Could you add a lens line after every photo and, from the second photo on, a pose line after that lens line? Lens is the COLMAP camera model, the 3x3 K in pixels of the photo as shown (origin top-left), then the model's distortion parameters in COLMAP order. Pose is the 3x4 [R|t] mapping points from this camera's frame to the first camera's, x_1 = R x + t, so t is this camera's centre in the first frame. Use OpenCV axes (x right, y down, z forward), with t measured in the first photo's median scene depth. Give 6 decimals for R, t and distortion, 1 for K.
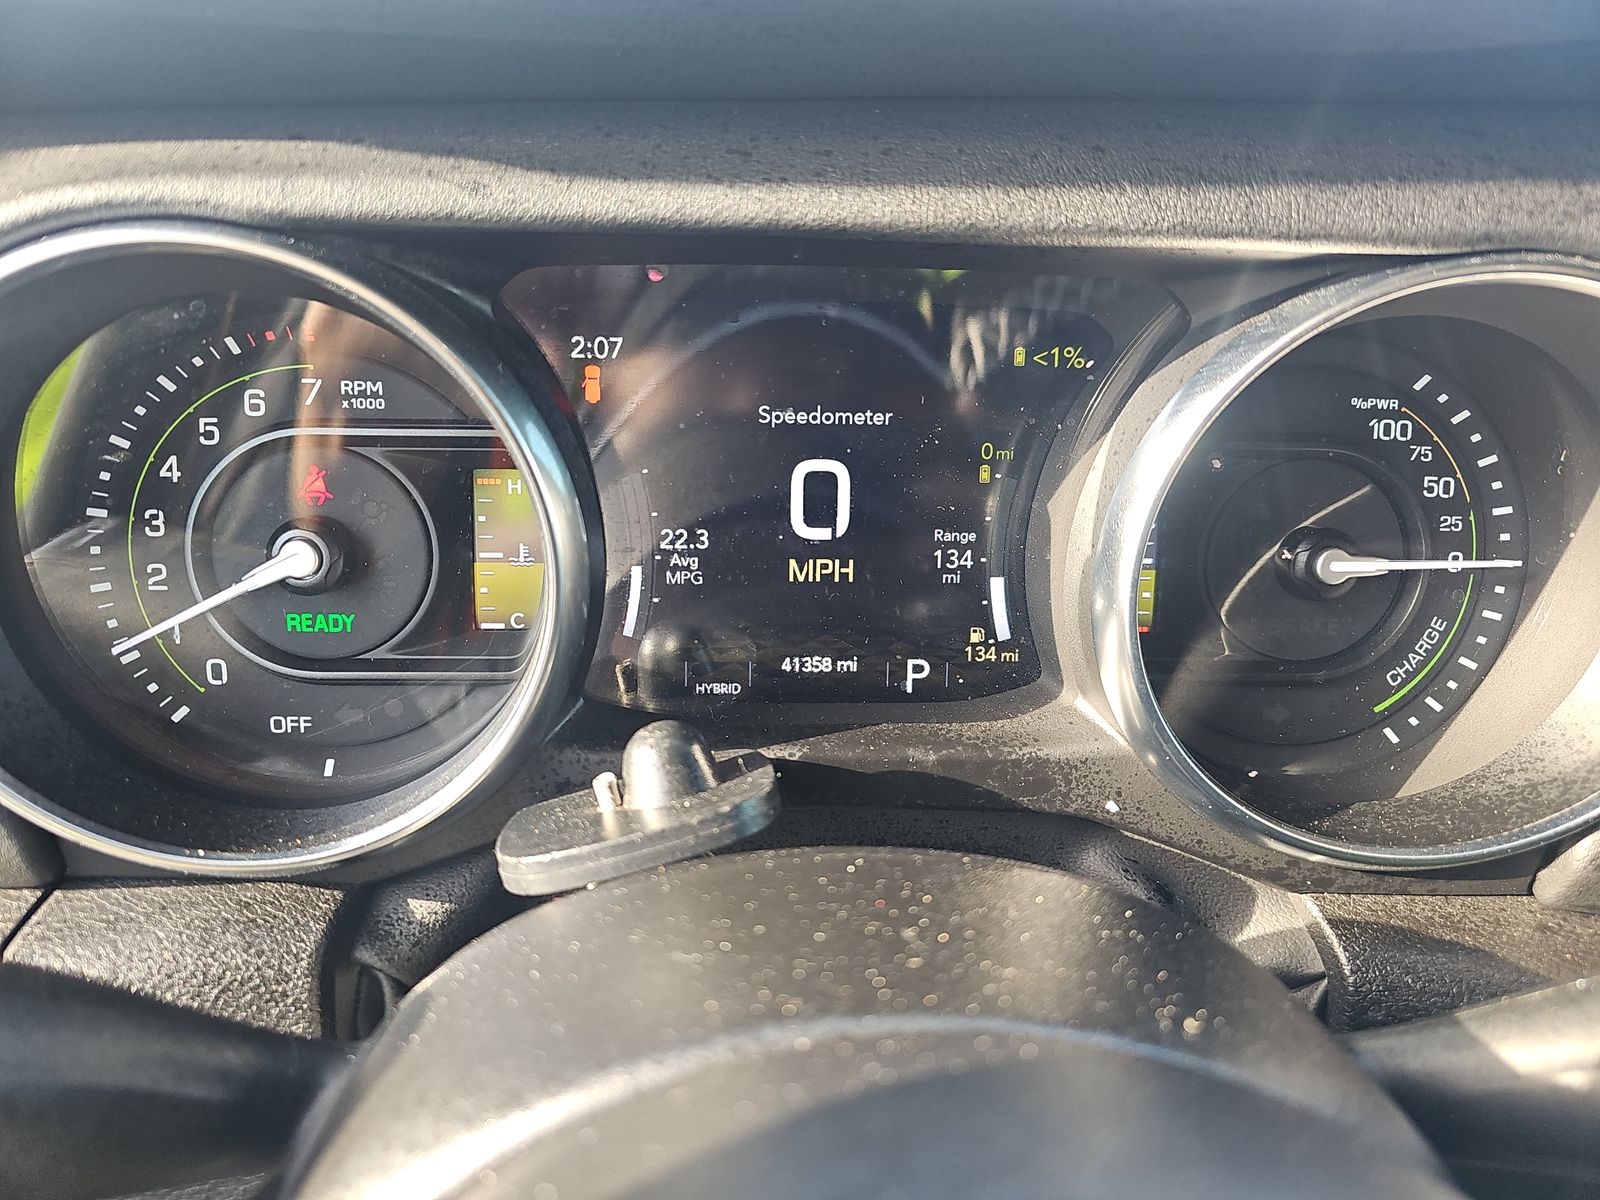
lens RADIAL K [[1068.3, 0, 800.0], [0, 1068.3, 600.0], [0, 0, 1]] dist [0.038265, -0.064686]
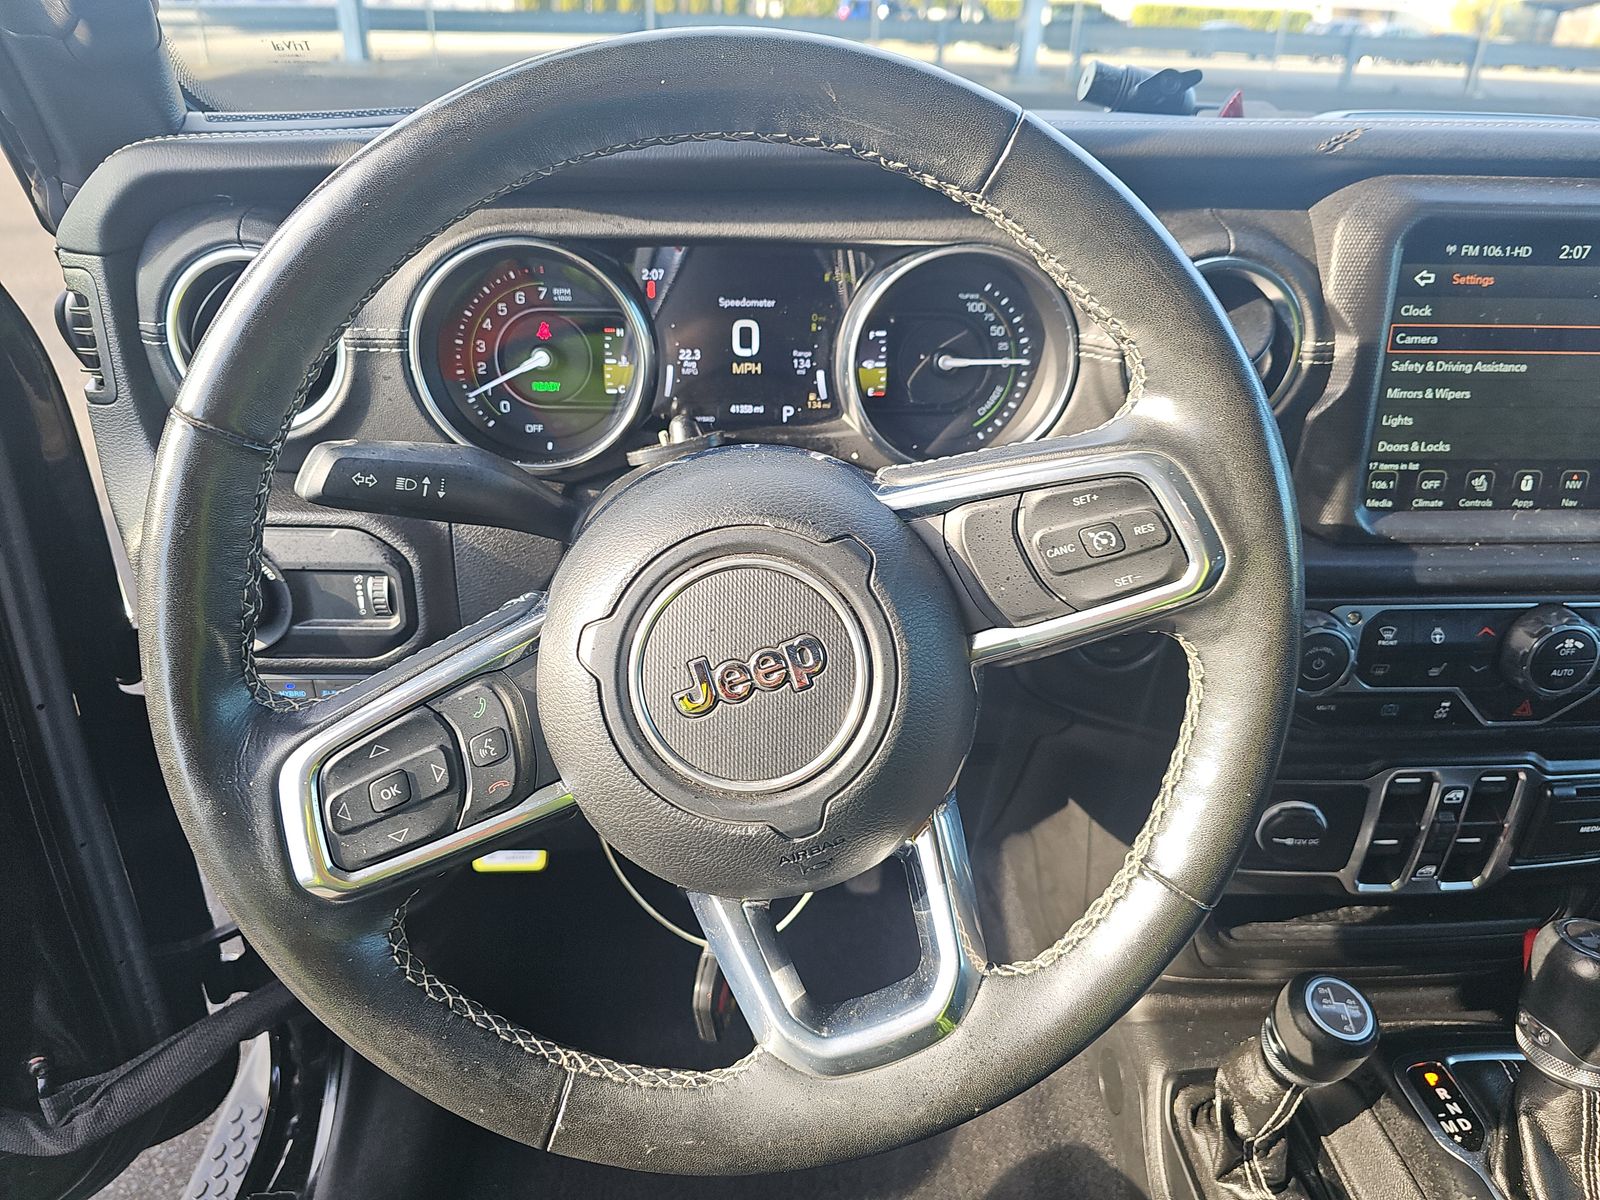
lens RADIAL K [[1085.5, 0, 794.4], [0, 1085.5, 587.2], [0, 0, 1]] dist [0.058757, -0.062691]
pose [[0.999793, 0.000120, -0.020349, 0.183306], [0.001513, 0.996777, 0.080203, 0.276867], [0.020293, -0.080217, 0.996571, -1.532110]]
